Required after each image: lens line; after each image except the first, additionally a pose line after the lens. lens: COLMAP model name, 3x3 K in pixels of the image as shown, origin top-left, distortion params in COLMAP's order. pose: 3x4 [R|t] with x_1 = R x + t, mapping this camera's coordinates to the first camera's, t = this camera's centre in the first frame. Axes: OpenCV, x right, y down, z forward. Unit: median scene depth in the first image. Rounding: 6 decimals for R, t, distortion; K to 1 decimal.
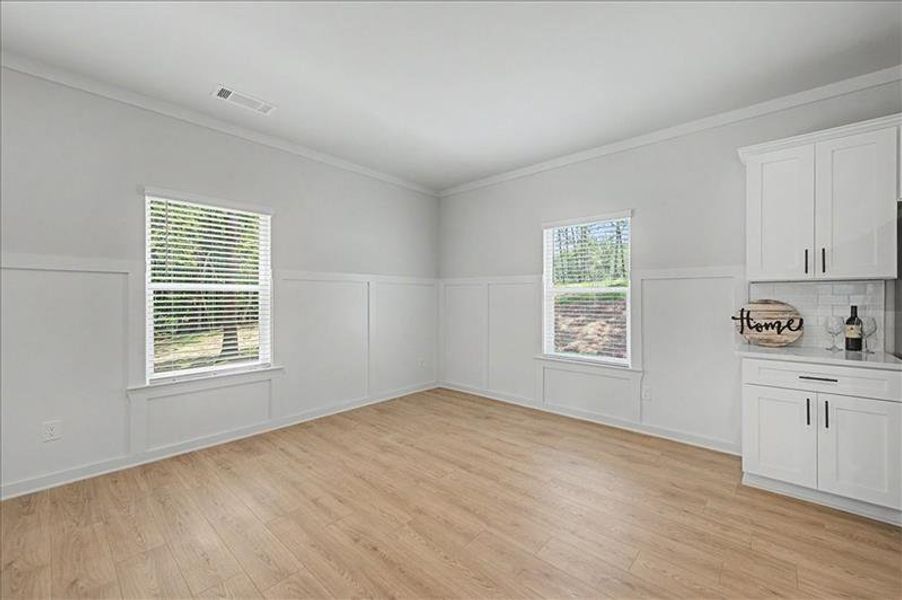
lens RADIAL K [[362.5, 0, 458.6], [0, 362.5, 296.9], [0, 0, 1]] dist [0.002022, -0.000044]
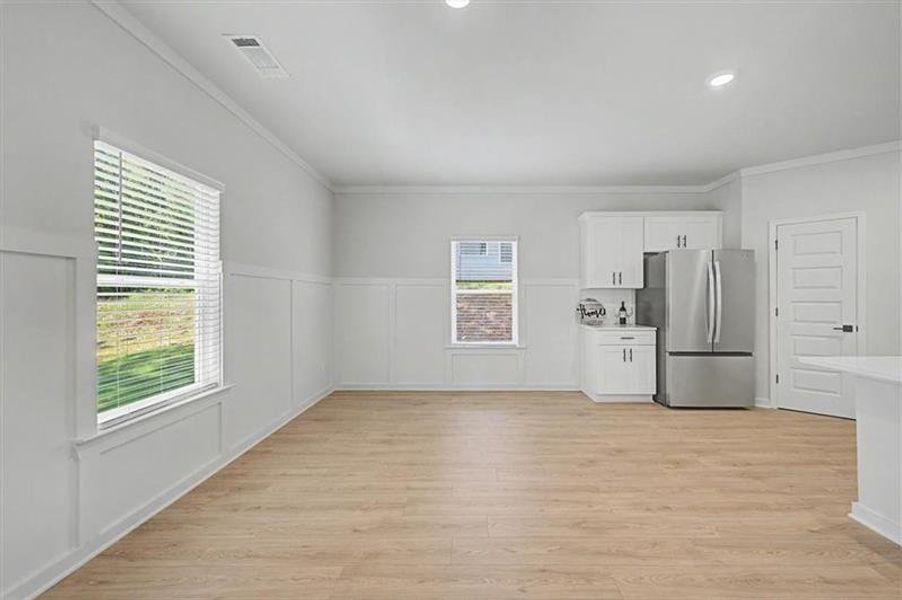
lens RADIAL K [[374.7, 0, 471.6], [0, 374.7, 293.8], [0, 0, 1]] dist [-0.000533, -0.000063]
pose [[0.730776, 0.007483, 0.682577, -0.761138], [-0.003216, 0.999967, -0.007520, -0.000436], [-0.682610, 0.003300, 0.730775, 0.052860]]
